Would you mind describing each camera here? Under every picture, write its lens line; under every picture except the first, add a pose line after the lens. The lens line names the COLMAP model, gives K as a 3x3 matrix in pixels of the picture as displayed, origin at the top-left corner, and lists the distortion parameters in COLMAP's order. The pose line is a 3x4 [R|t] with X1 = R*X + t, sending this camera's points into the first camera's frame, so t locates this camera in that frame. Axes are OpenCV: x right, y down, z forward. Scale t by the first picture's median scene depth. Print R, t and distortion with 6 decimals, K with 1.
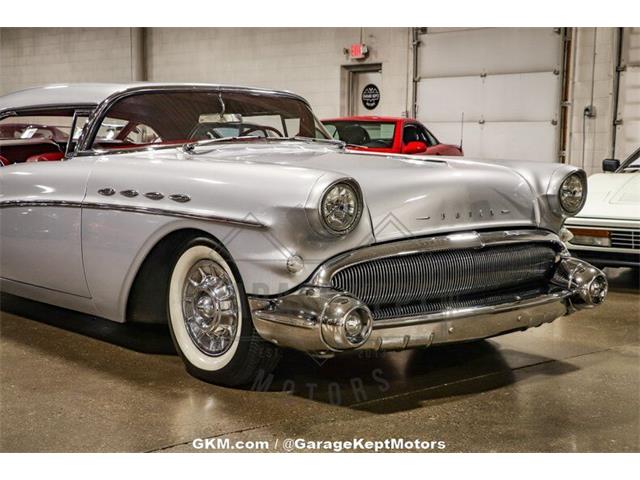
lens RADIAL K [[1031.8, 0, 320.1], [0, 1031.8, 241.8], [0, 0, 1]] dist [0.172717, 0.000000]
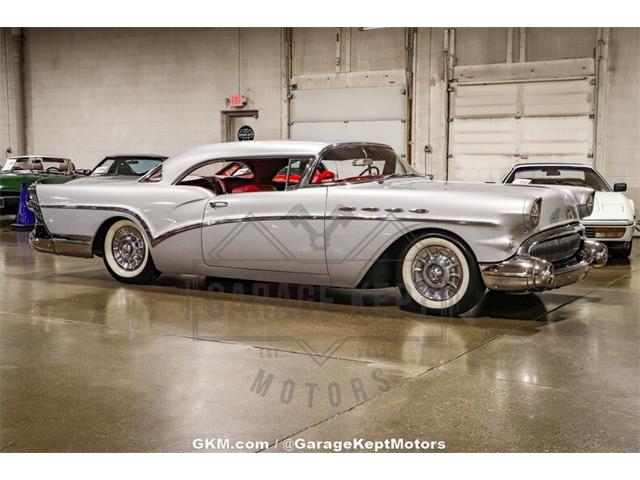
lens RADIAL K [[903.2, 0, 318.8], [0, 903.2, 243.2], [0, 0, 1]] dist [0.082729, 0.000000]
pose [[0.952086, -0.036533, 0.303641, -0.265985], [0.039216, 0.999227, -0.002740, 0.003312], [-0.303306, 0.014516, 0.952783, -0.140372]]
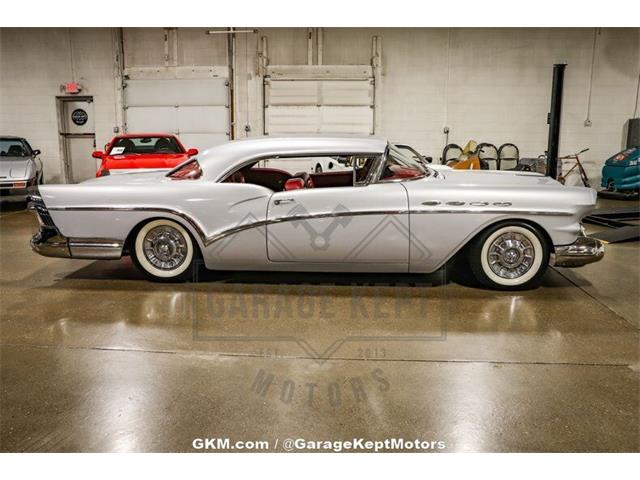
lens RADIAL K [[588.7, 0, 321.8], [0, 588.7, 238.7], [0, 0, 1]] dist [-0.081820, 0.000000]
pose [[0.692855, -0.147790, 0.705769, -0.417210], [0.079603, 0.988465, 0.128841, -0.052536], [-0.716670, -0.033087, 0.696628, 0.161358]]
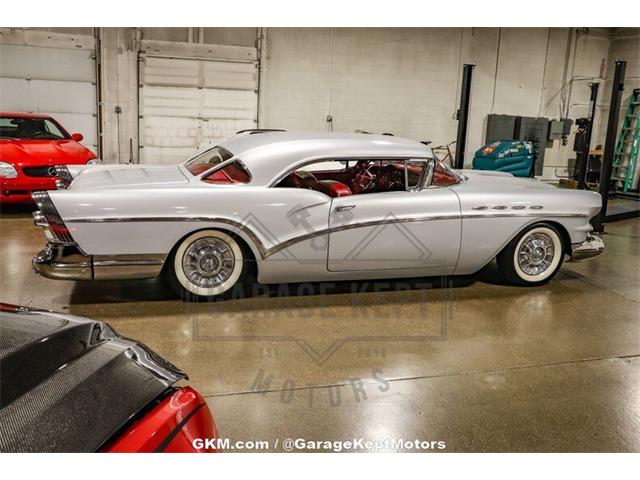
lens RADIAL K [[612.0, 0, 318.8], [0, 612.0, 238.0], [0, 0, 1]] dist [-0.053084, 0.000000]
pose [[0.388683, -0.187883, 0.902012, -0.516956], [0.051050, 0.981876, 0.182520, -0.082507], [-0.919956, -0.024895, 0.391230, 0.321696]]
